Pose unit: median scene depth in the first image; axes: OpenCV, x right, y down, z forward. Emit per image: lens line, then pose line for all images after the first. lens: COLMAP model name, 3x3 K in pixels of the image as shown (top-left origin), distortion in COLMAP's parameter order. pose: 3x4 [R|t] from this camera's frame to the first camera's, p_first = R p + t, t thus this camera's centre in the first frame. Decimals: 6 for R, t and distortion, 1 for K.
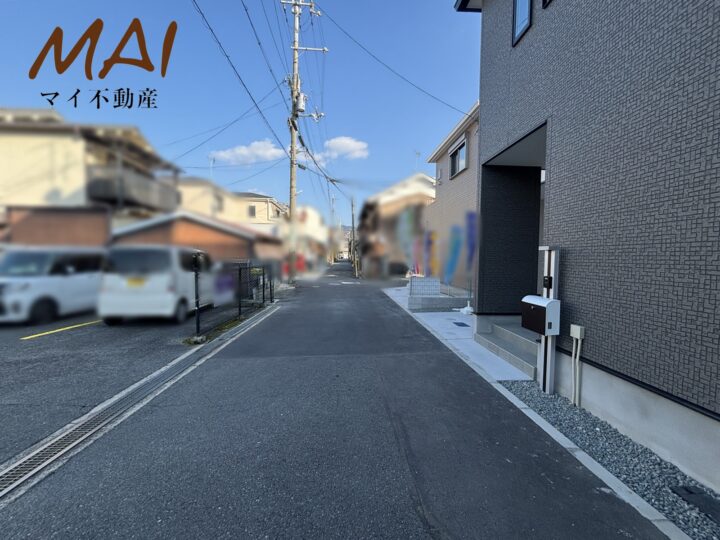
lens RADIAL K [[293.1, 0, 360.0], [0, 293.1, 270.0], [0, 0, 1]] dist [-0.001013, 0.000245]
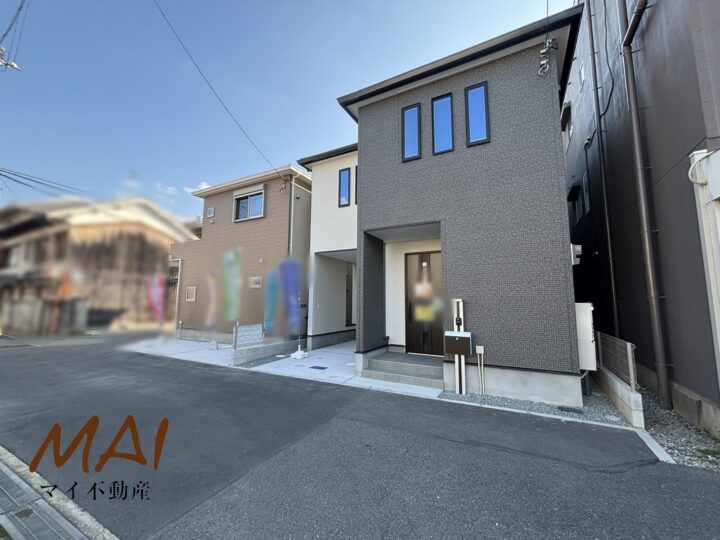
lens RADIAL K [[291.0, 0, 360.0], [0, 291.0, 270.0], [0, 0, 1]] dist [0.002115, 0.000561]
pose [[0.521585, 0.096178, 0.847761, -0.931593], [0.031496, 0.990778, -0.131781, -0.040607], [-0.852618, 0.095436, 0.513746, 0.565729]]
